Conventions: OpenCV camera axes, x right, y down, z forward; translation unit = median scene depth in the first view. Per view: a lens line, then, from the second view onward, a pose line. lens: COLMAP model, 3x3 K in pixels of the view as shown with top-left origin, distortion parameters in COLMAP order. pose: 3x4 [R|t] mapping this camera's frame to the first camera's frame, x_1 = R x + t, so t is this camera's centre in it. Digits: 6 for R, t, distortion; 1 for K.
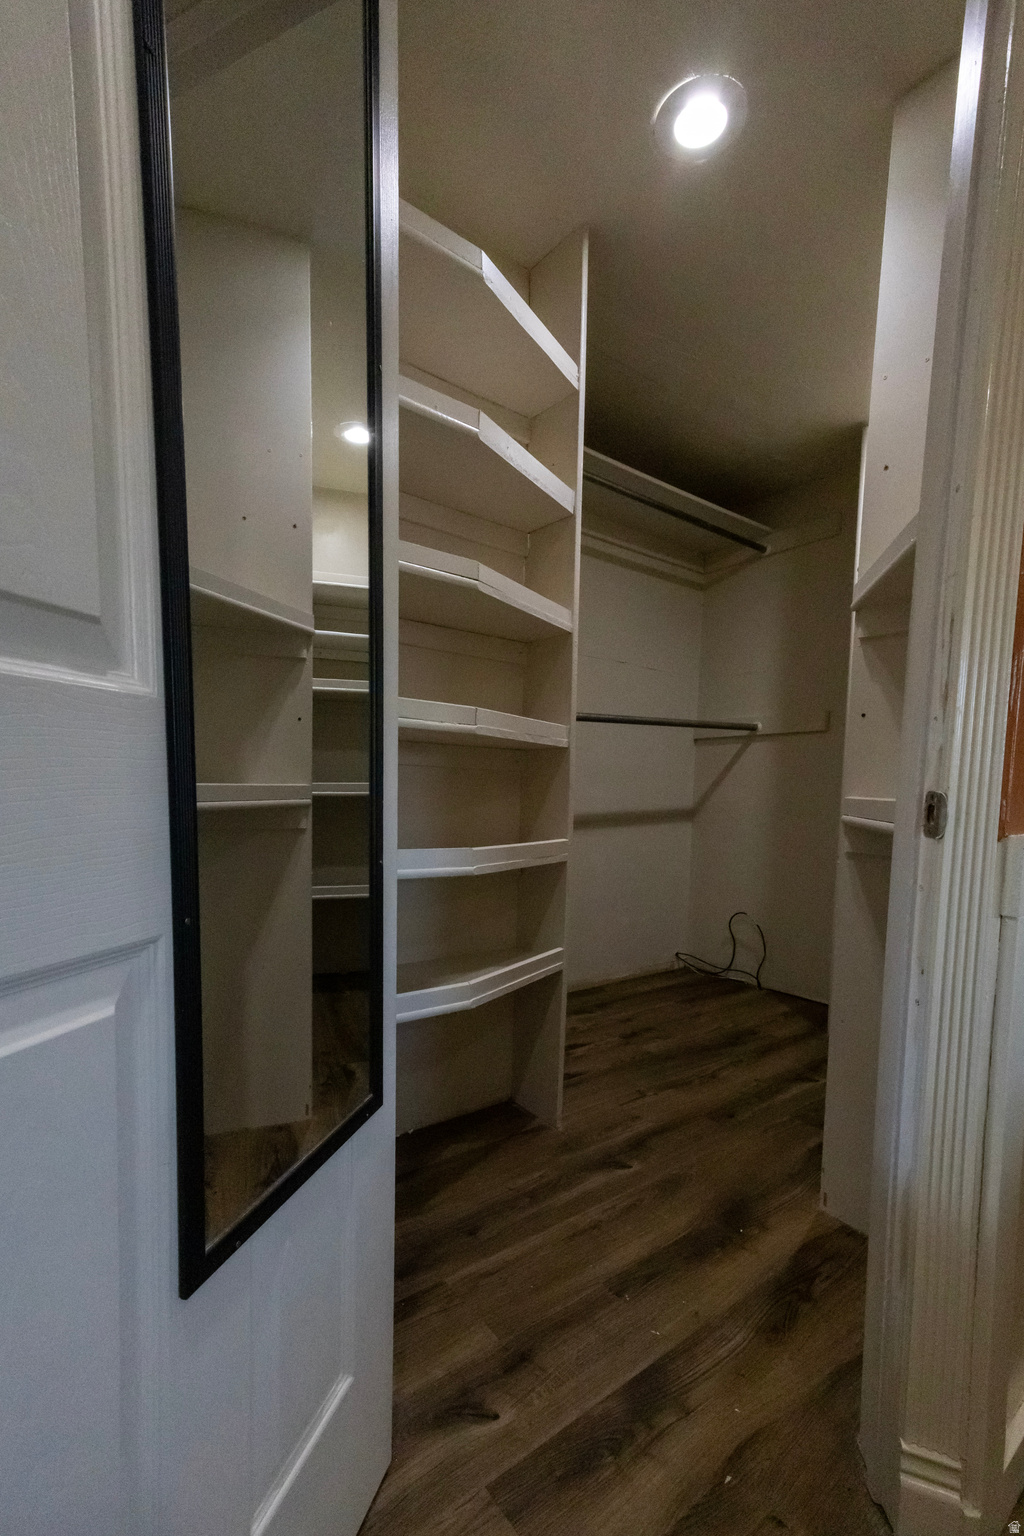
lens RADIAL K [[657.3, 0, 510.9], [0, 657.3, 771.2], [0, 0, 1]] dist [0.021313, 0.000071]
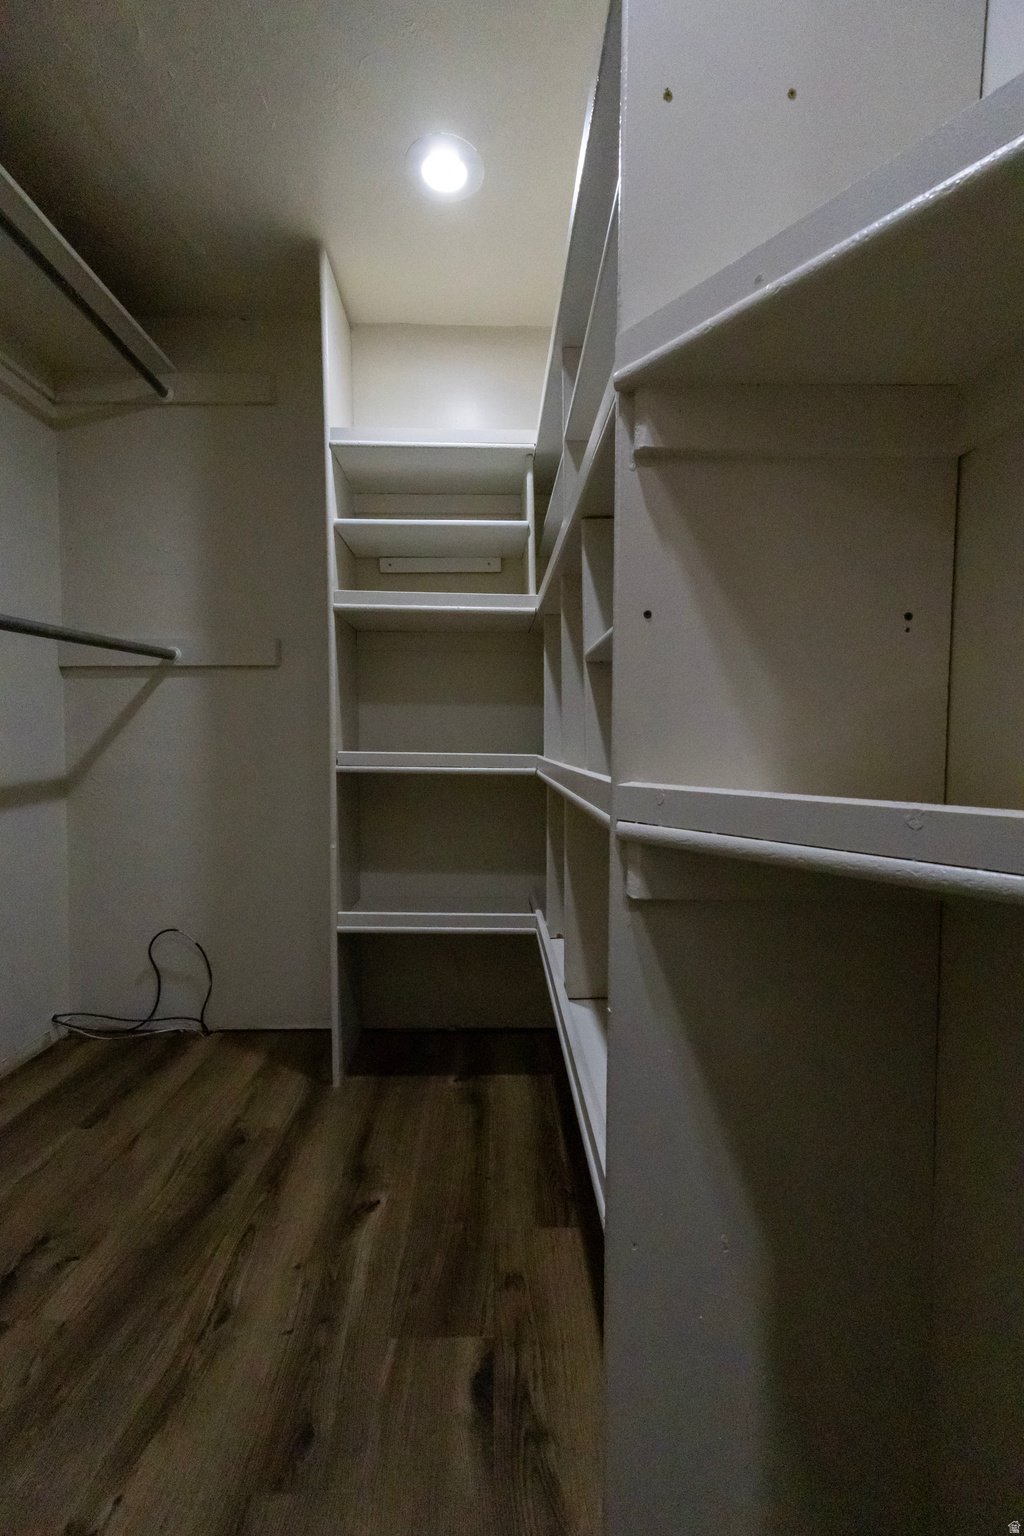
lens RADIAL K [[657.3, 0, 510.2], [0, 657.3, 773.0], [0, 0, 1]] dist [0.021313, 0.000071]
pose [[0.604067, -0.063747, 0.794380, 0.032180], [-0.004817, 0.996485, 0.083628, -0.003467], [-0.796919, -0.054344, 0.601637, 0.316365]]
